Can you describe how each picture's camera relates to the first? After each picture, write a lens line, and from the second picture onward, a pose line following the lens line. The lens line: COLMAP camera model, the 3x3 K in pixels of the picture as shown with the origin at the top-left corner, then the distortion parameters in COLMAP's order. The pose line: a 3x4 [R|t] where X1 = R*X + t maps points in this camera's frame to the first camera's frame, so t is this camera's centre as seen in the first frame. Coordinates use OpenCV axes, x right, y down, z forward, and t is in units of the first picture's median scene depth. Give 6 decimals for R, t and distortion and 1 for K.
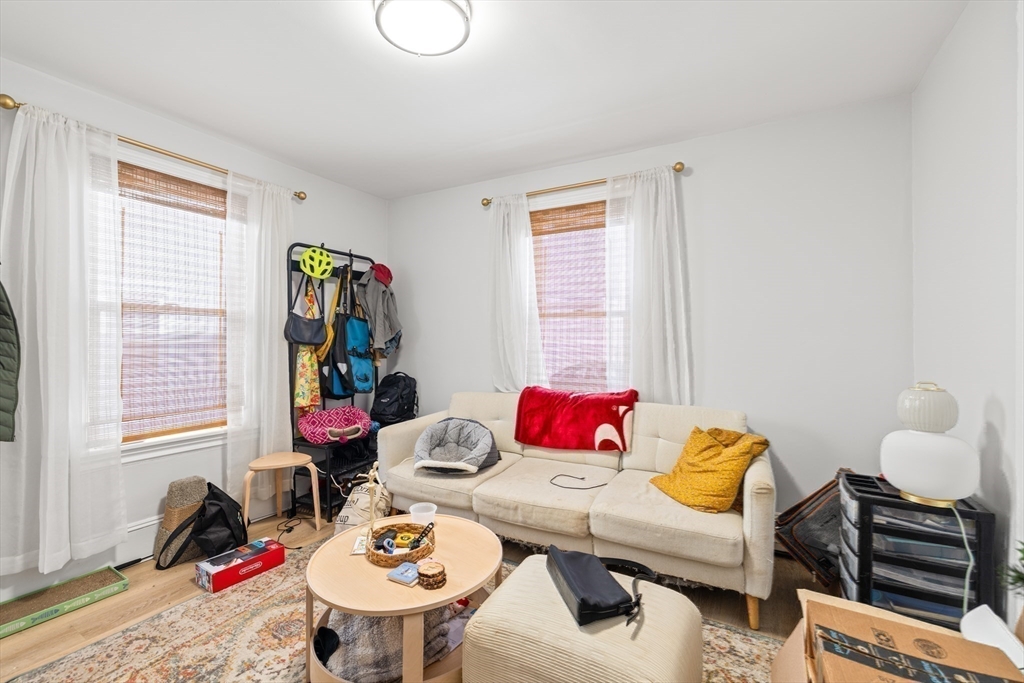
lens RADIAL K [[442.2, 0, 510.8], [0, 442.2, 339.1], [0, 0, 1]] dist [-0.008714, -0.000101]
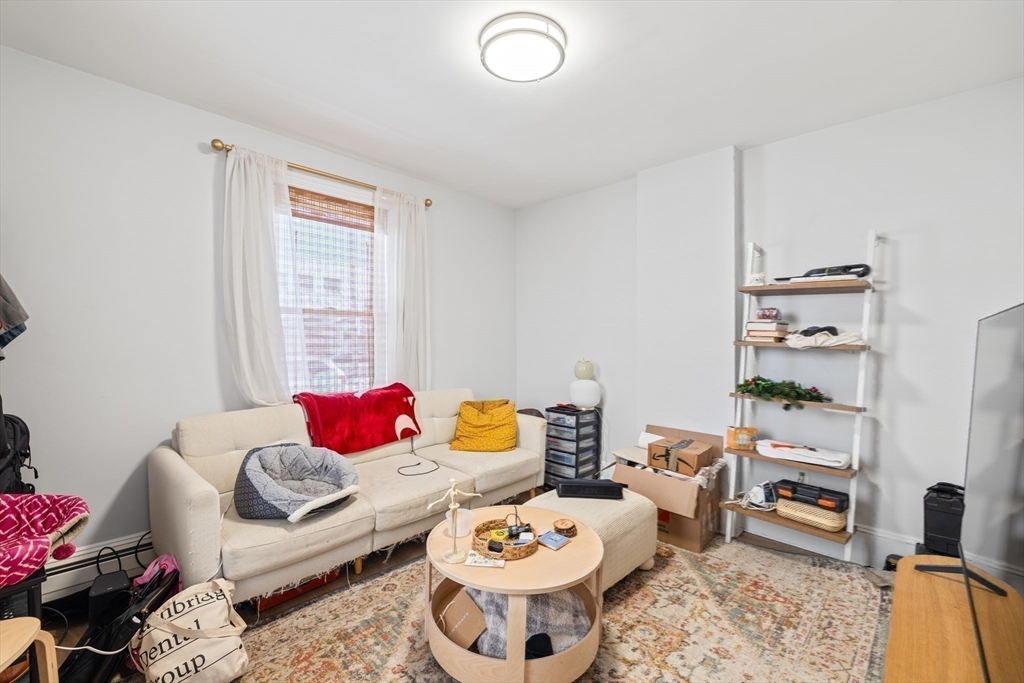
lens RADIAL K [[442.2, 0, 513.3], [0, 442.2, 343.3], [0, 0, 1]] dist [-0.008714, -0.000101]
pose [[0.230972, -0.010156, 0.972907, -0.810073], [-0.006012, 0.999912, 0.011865, -0.003538], [-0.972942, -0.008589, 0.230891, 0.475419]]
